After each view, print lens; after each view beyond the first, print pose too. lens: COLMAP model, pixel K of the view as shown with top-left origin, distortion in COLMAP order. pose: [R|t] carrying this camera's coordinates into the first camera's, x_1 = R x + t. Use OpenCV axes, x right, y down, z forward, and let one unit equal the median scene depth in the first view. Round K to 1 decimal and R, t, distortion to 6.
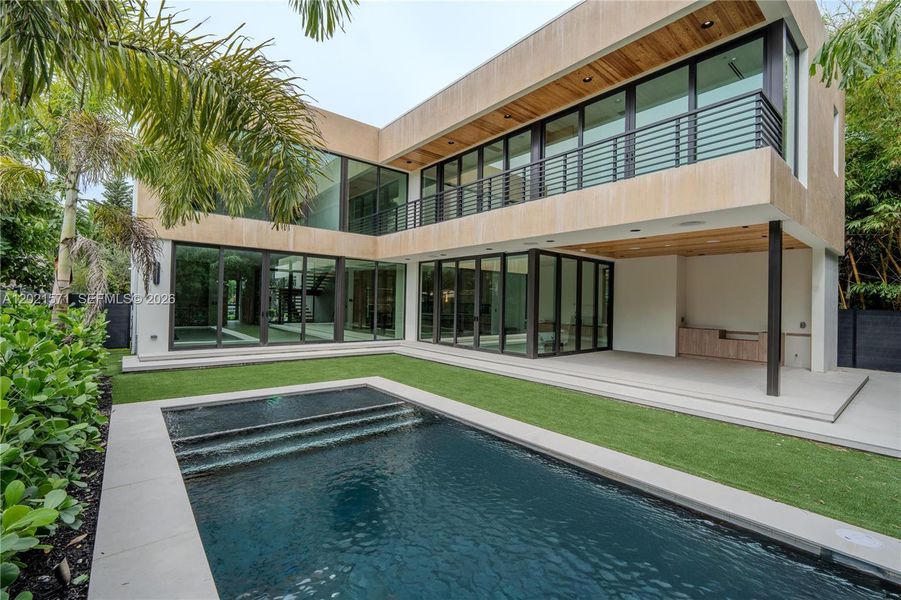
lens RADIAL K [[400.9, 0, 450.5], [0, 400.9, 300.0], [0, 0, 1]] dist [-0.003798, -0.000085]
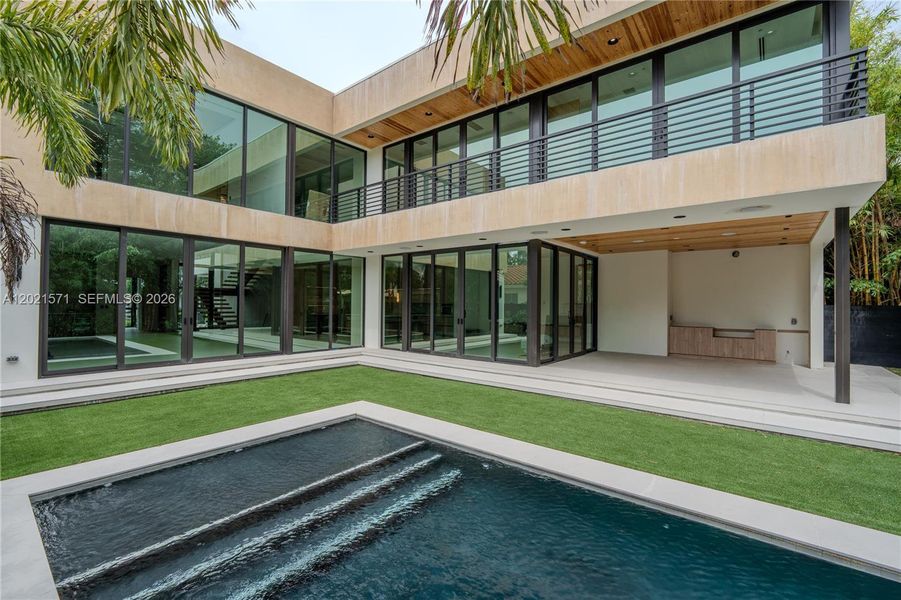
lens RADIAL K [[404.2, 0, 448.5], [0, 404.2, 296.9], [0, 0, 1]] dist [-0.000965, -0.000197]
pose [[0.981345, -0.009784, 0.192006, -0.117699], [0.010689, 0.999936, -0.003678, -0.002072], [-0.191958, 0.005662, 0.981387, 0.146739]]
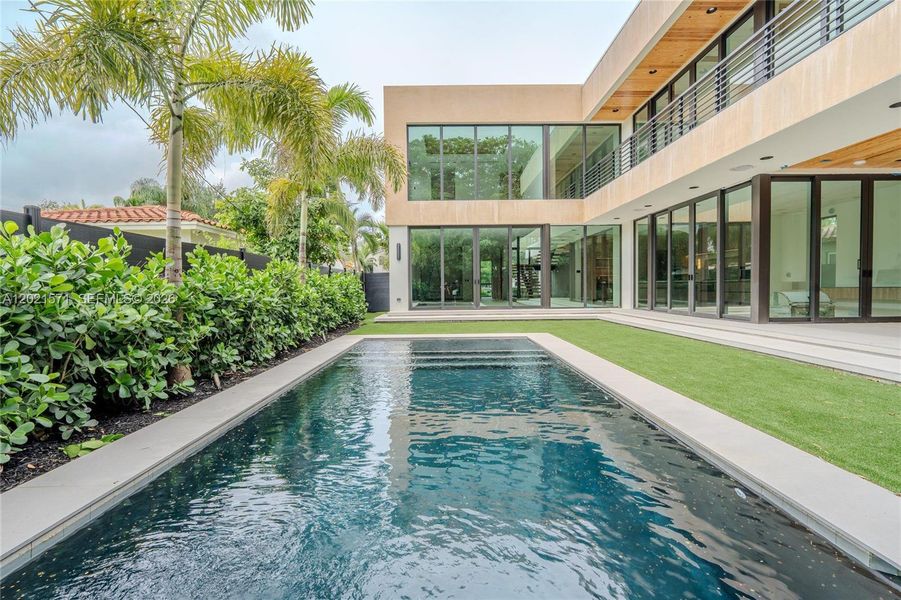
lens RADIAL K [[400.9, 0, 450.5], [0, 400.9, 300.0], [0, 0, 1]] dist [-0.003798, -0.000085]
pose [[0.774349, -0.011384, -0.632657, 0.188567], [0.035244, 0.999062, 0.025161, 0.051242], [0.631777, -0.041781, 0.774023, 0.050512]]
